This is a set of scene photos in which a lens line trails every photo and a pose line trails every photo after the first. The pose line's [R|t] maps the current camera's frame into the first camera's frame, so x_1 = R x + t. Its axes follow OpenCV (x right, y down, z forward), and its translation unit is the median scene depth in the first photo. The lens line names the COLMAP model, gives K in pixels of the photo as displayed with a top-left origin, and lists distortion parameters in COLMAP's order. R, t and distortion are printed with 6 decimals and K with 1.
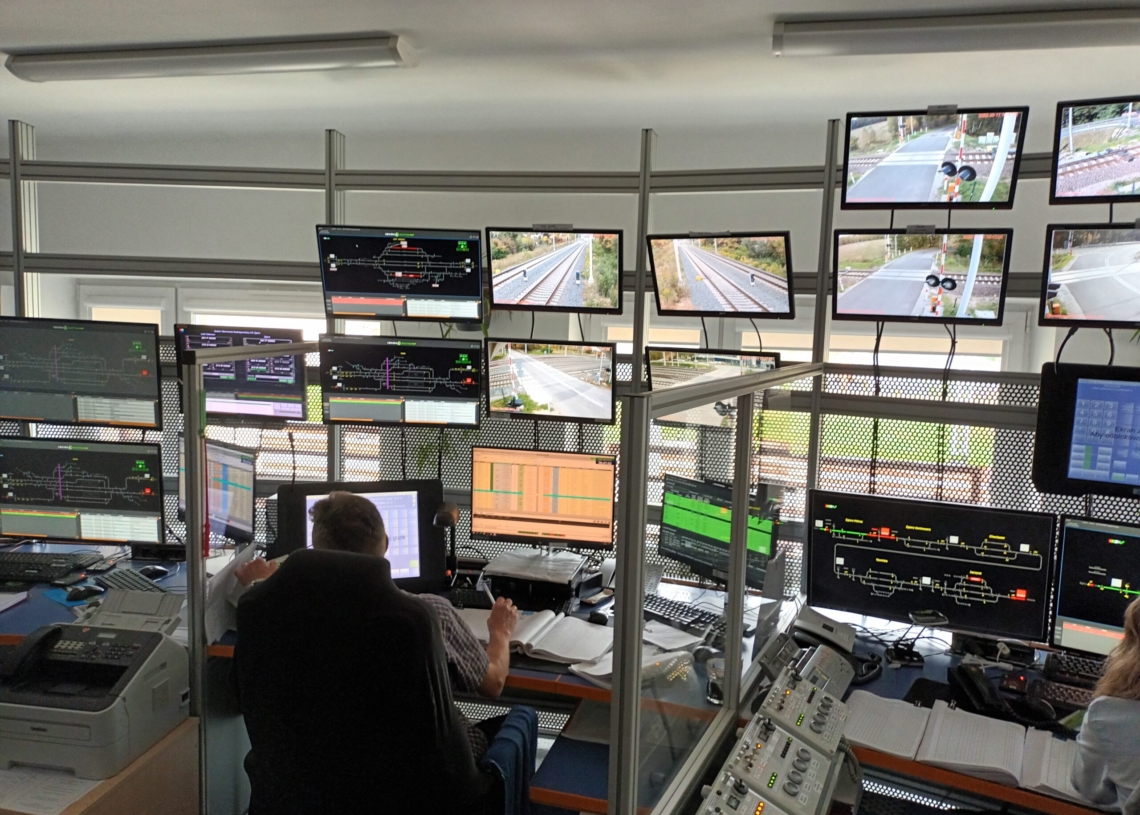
lens RADIAL K [[966.3, 0, 574.1], [0, 966.3, 405.2], [0, 0, 1]] dist [0.097379, -0.094249]
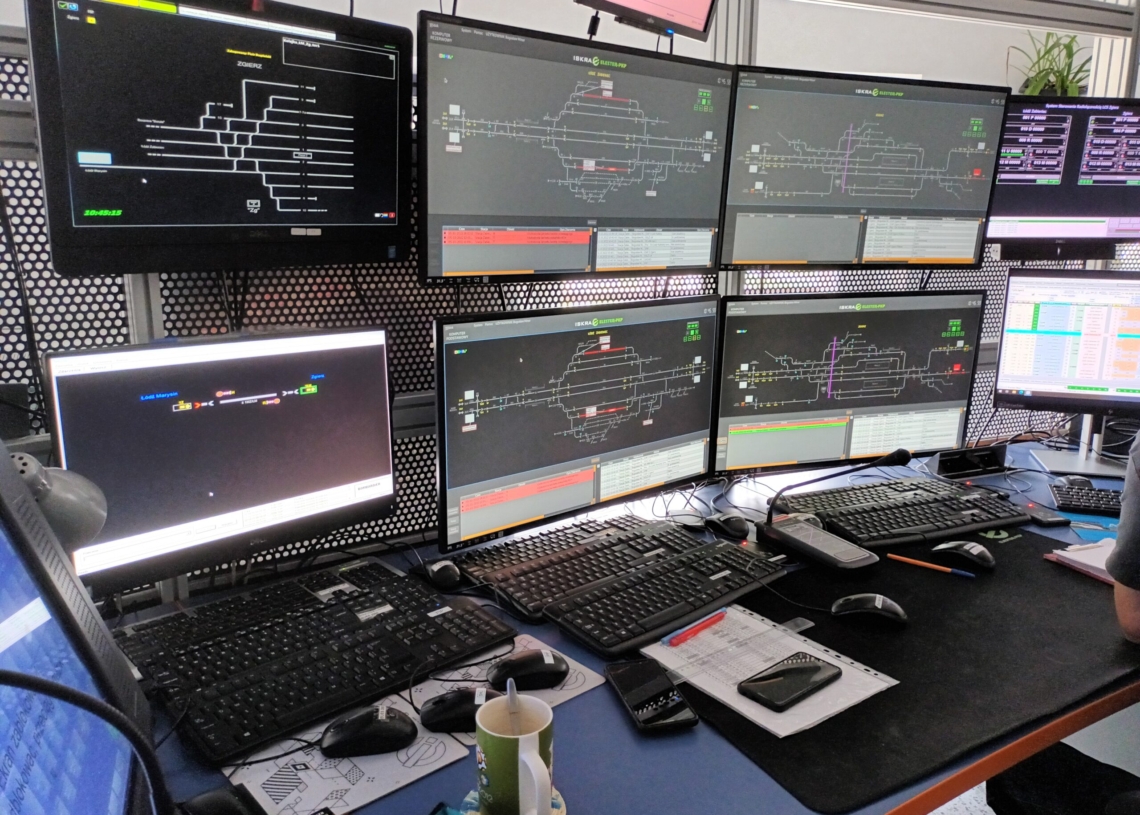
lens RADIAL K [[966.3, 0, 518.0], [0, 966.3, 402.2], [0, 0, 1]] dist [0.097379, -0.094249]
pose [[0.855598, -0.110375, 0.505737, -0.993160], [0.052818, 0.990519, 0.126818, 0.014878], [-0.514939, -0.081793, 0.853315, 0.609054]]
